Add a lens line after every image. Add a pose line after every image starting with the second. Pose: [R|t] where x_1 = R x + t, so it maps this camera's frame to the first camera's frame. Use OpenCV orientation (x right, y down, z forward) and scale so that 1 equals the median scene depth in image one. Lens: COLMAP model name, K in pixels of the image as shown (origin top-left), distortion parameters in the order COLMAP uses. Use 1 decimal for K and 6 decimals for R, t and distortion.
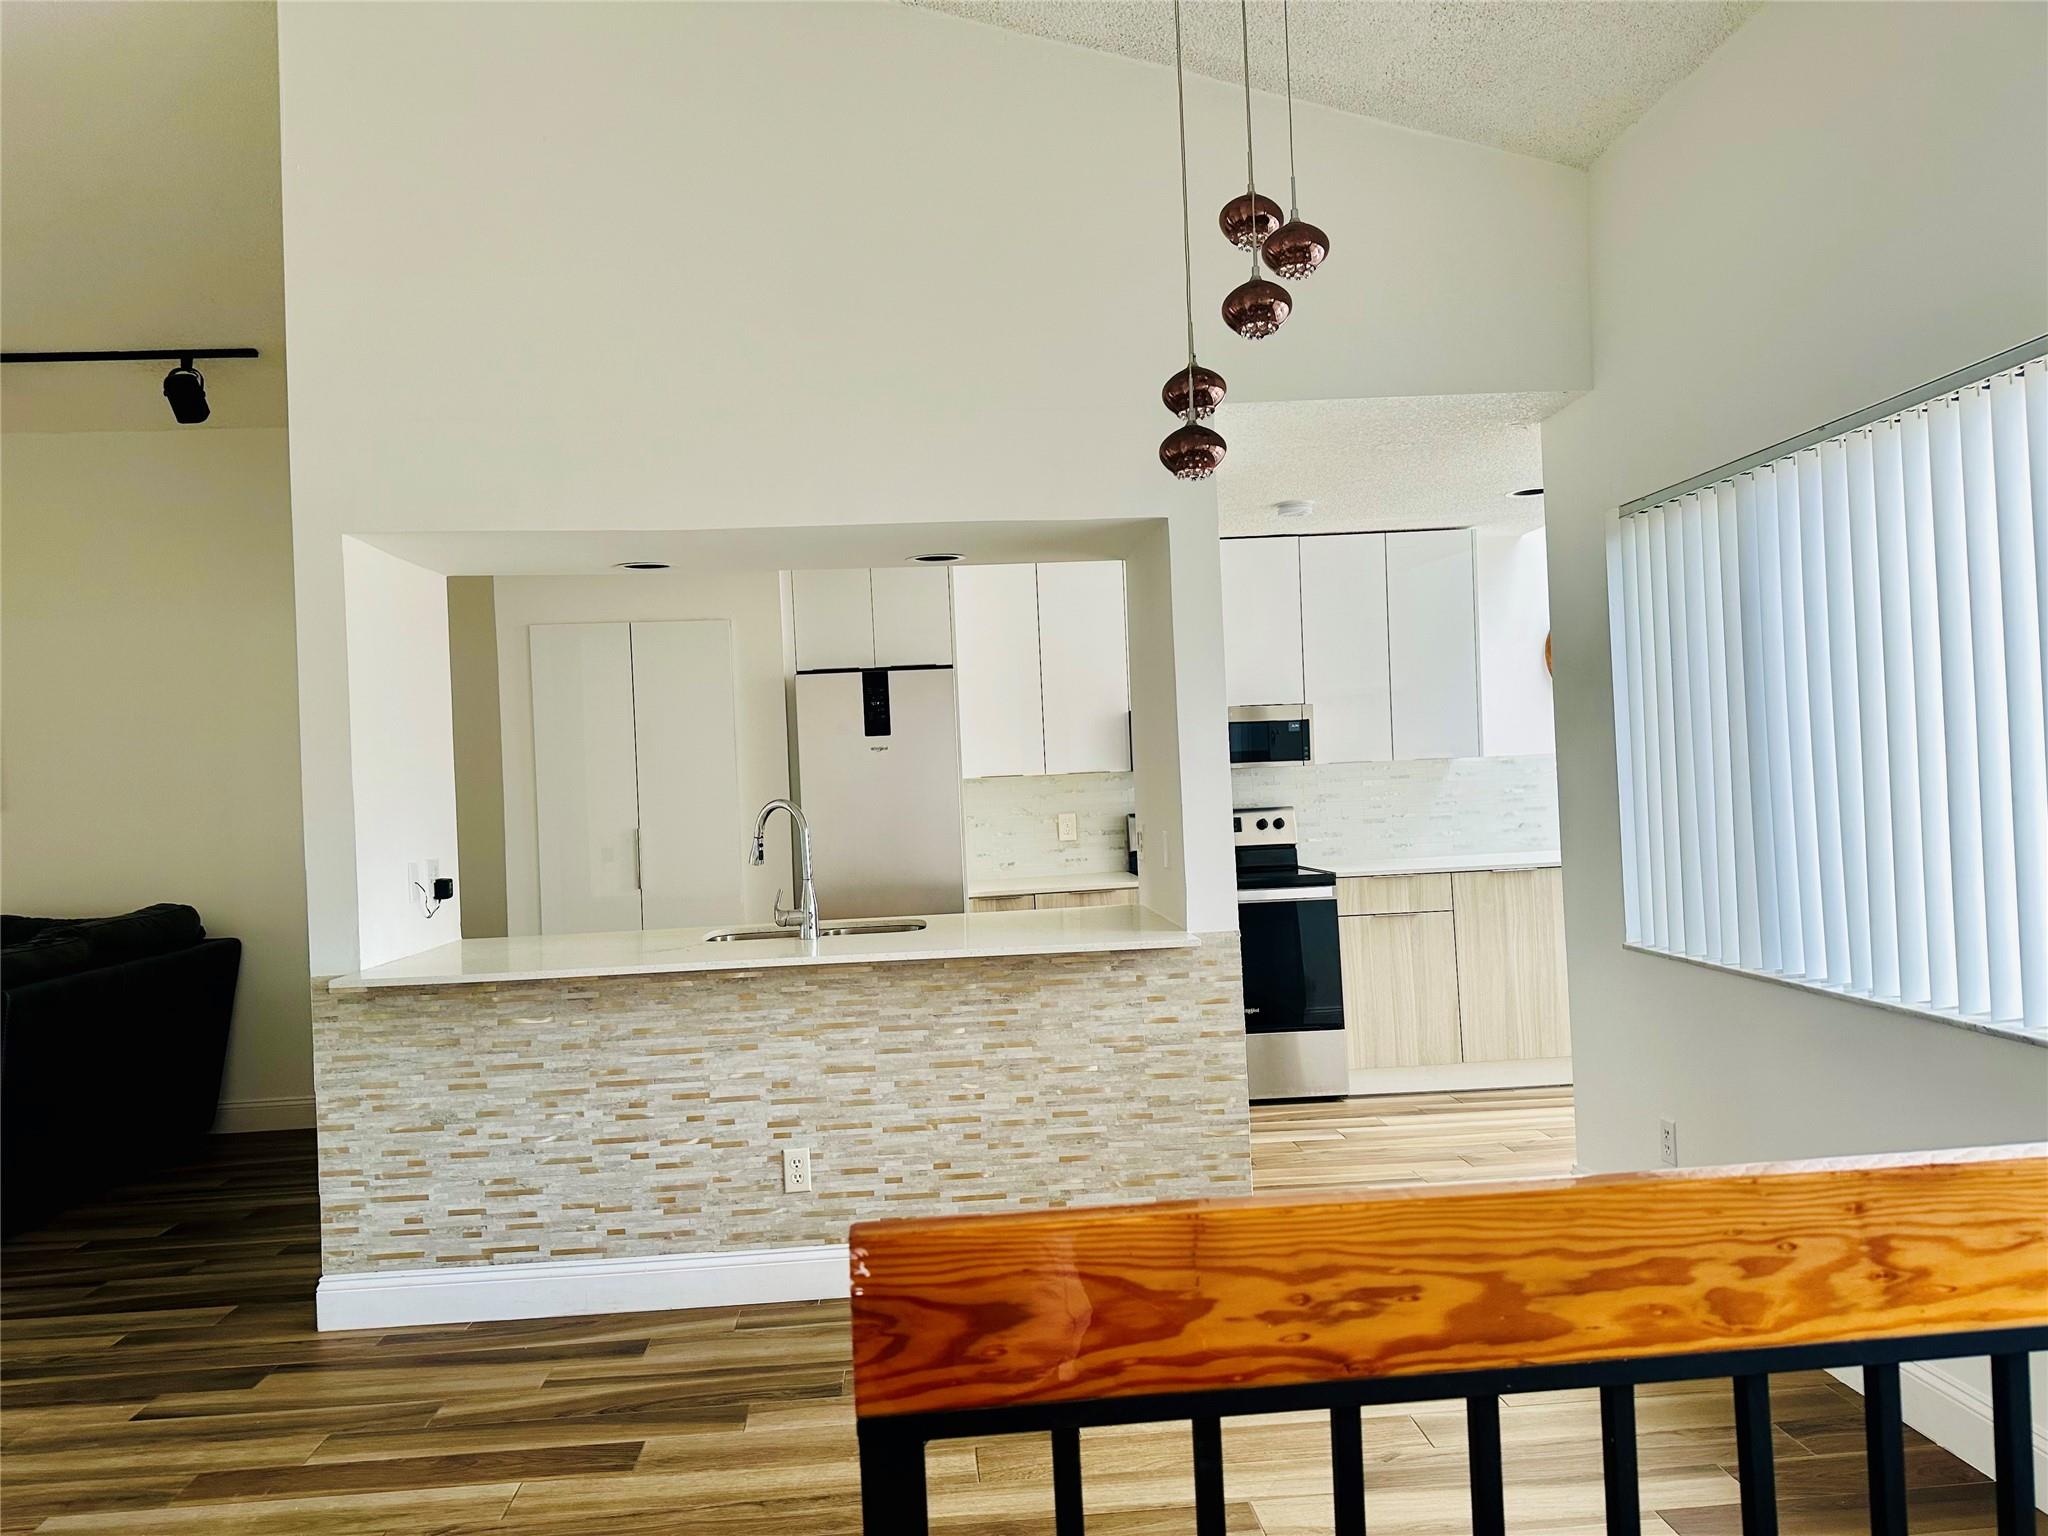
lens RADIAL K [[1452.1, 0, 1031.2], [0, 1452.1, 763.8], [0, 0, 1]] dist [0.076481, -0.089787]
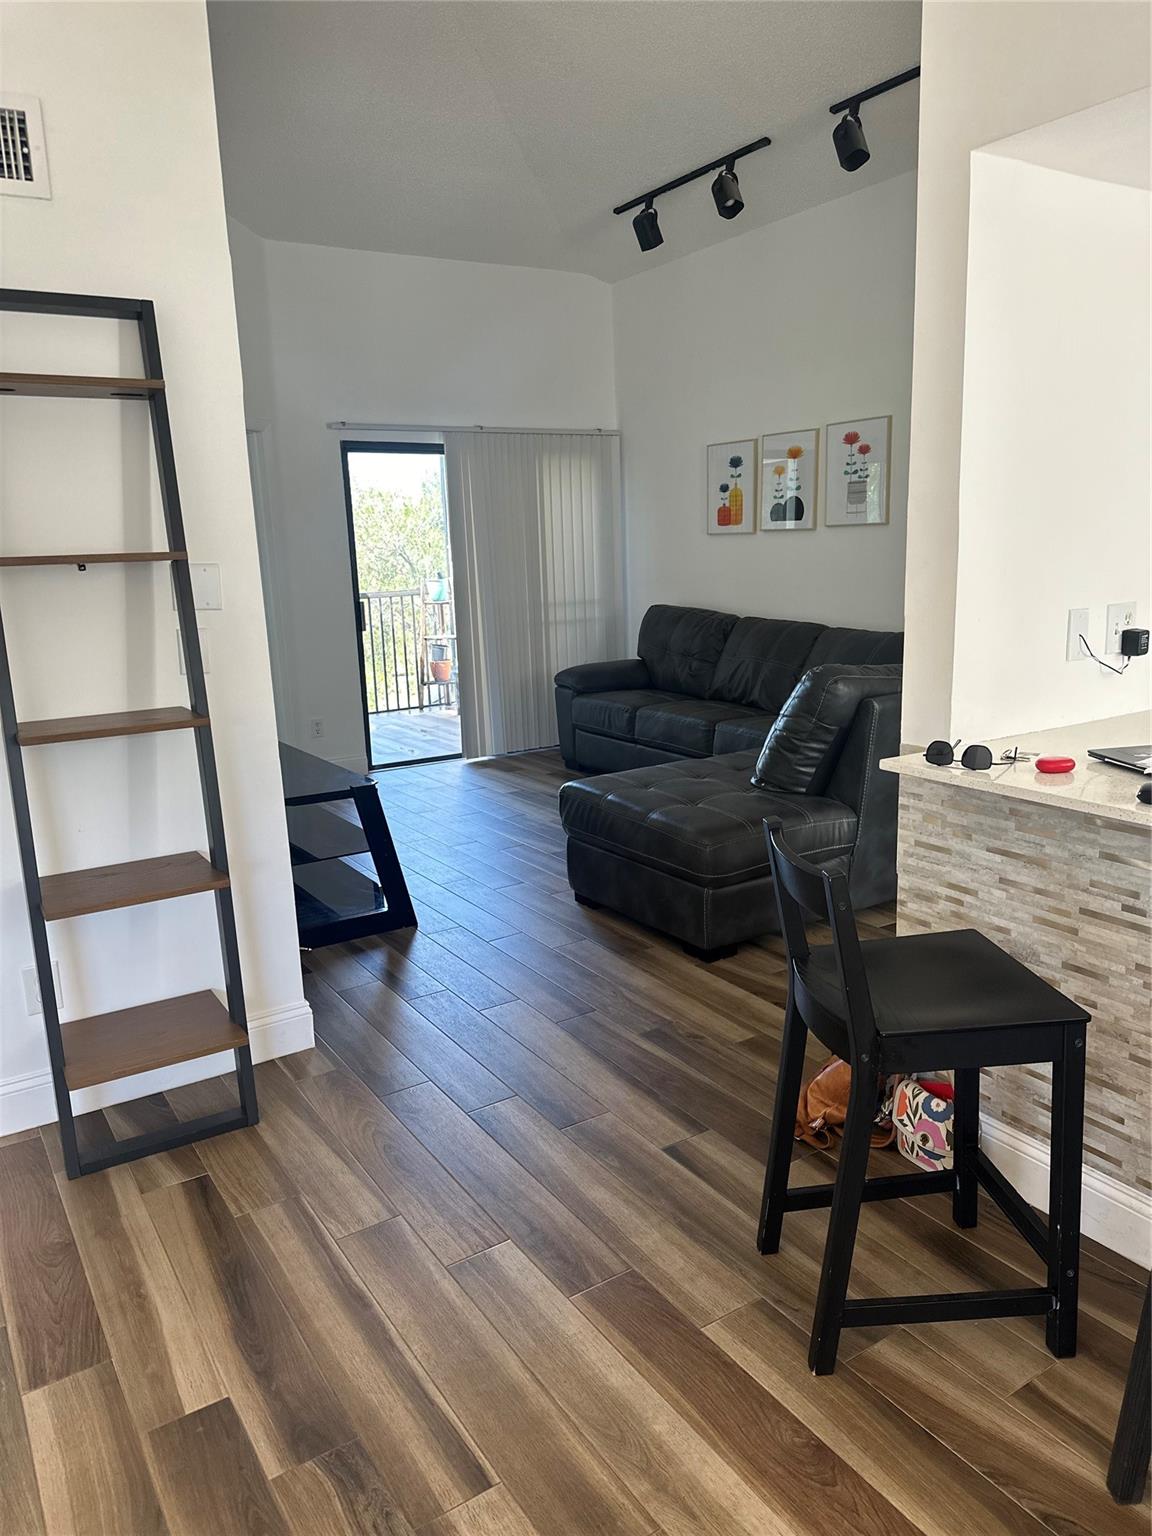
lens RADIAL K [[1089.1, 0, 566.6], [0, 1089.1, 781.7], [0, 0, 1]] dist [0.076481, -0.089787]
pose [[0.473573, 0.219751, -0.852900, -0.040372], [0.024251, 0.964753, 0.262036, -0.002316], [0.880421, -0.144776, 0.451552, 0.537415]]
